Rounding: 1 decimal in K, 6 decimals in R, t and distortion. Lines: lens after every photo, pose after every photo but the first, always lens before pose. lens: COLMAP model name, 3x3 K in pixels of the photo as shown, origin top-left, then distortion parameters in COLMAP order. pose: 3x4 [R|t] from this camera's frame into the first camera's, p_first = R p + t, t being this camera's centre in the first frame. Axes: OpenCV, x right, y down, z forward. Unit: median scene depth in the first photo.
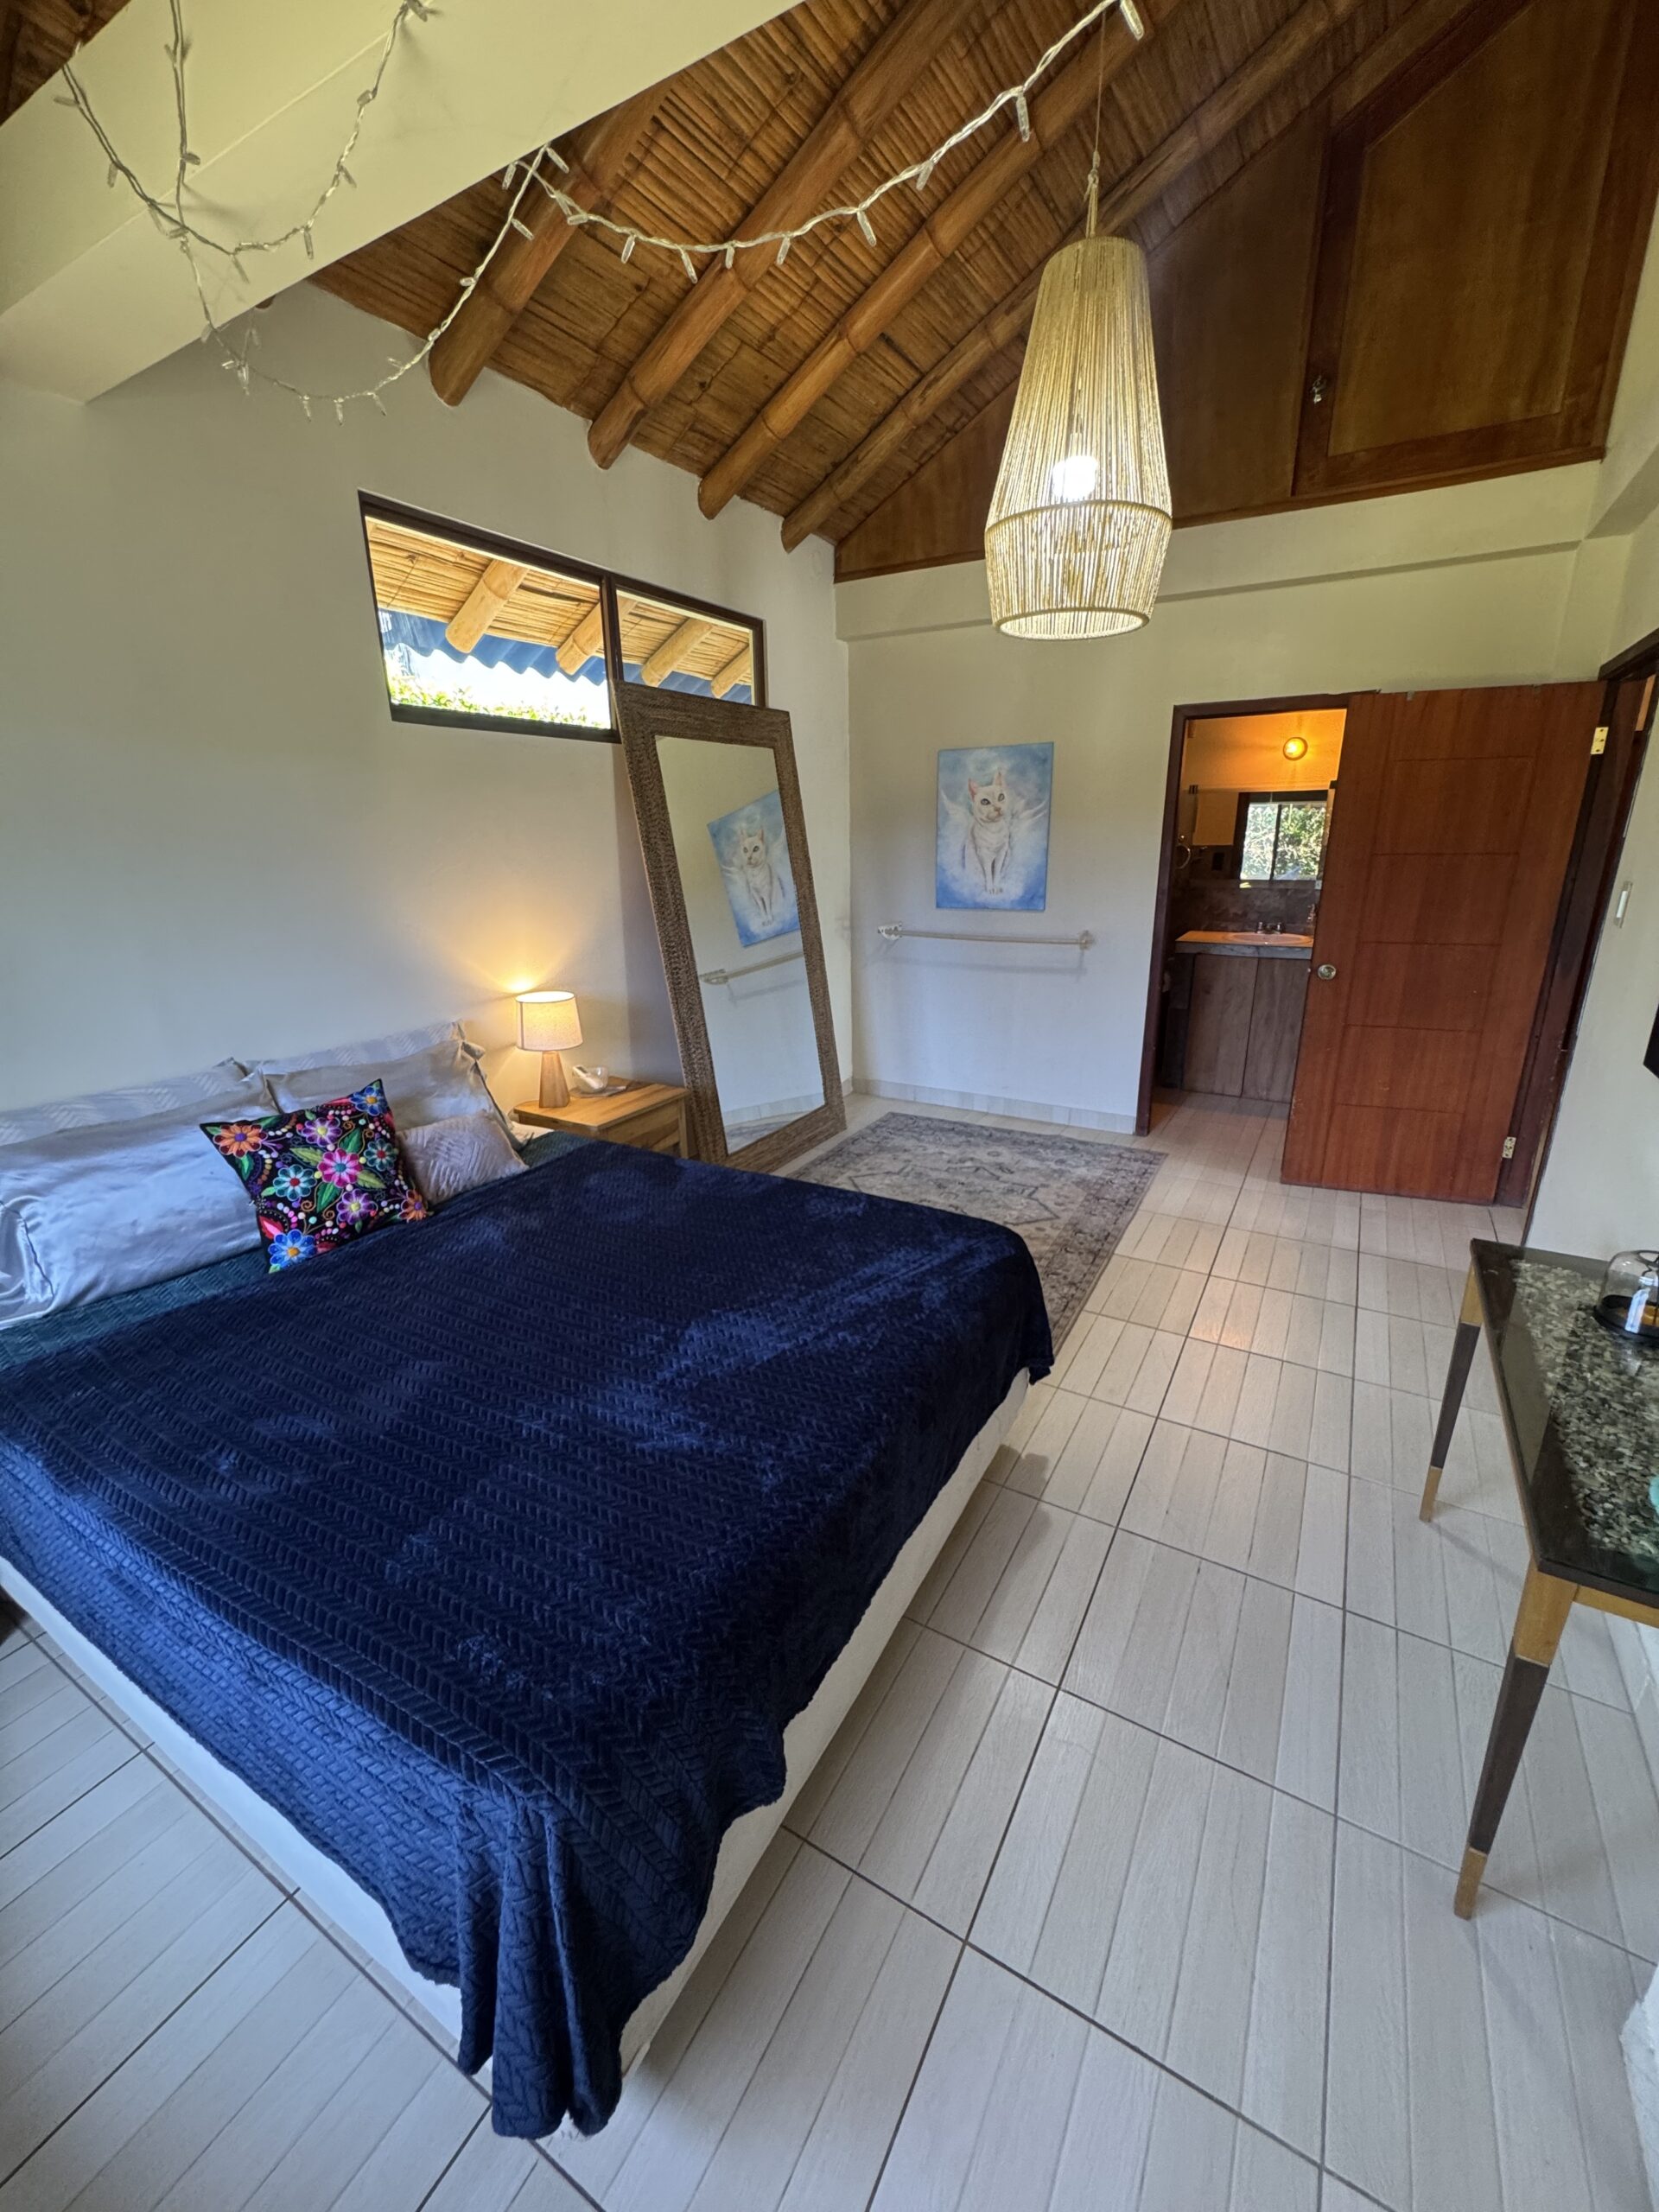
lens RADIAL K [[881.6, 0, 829.5], [0, 881.6, 1106.0], [0, 0, 1]] dist [0.000300, -0.003405]
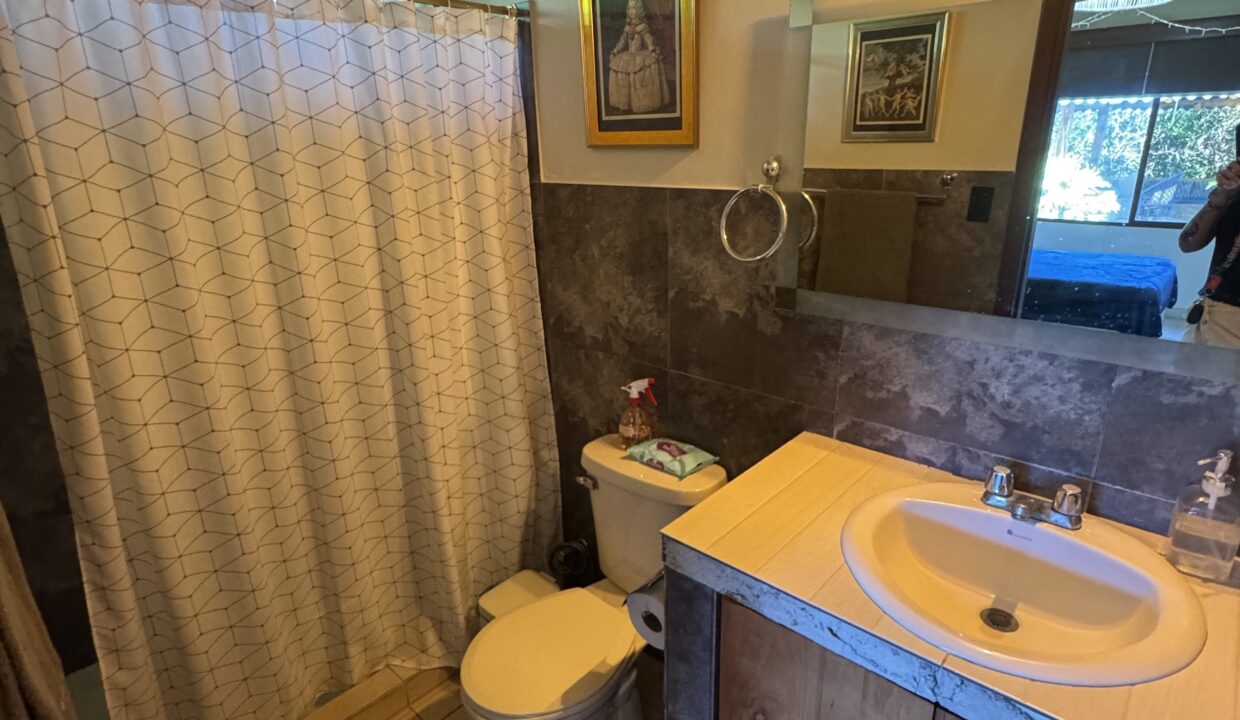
lens RADIAL K [[657.9, 0, 620.0], [0, 657.9, 360.0], [0, 0, 1]] dist [-0.007131, -0.000200]
pose [[0.977267, 0.061249, -0.202971, 0.399512], [-0.055301, 0.997861, 0.034856, -0.238501], [0.204671, -0.022839, 0.978564, 0.748961]]
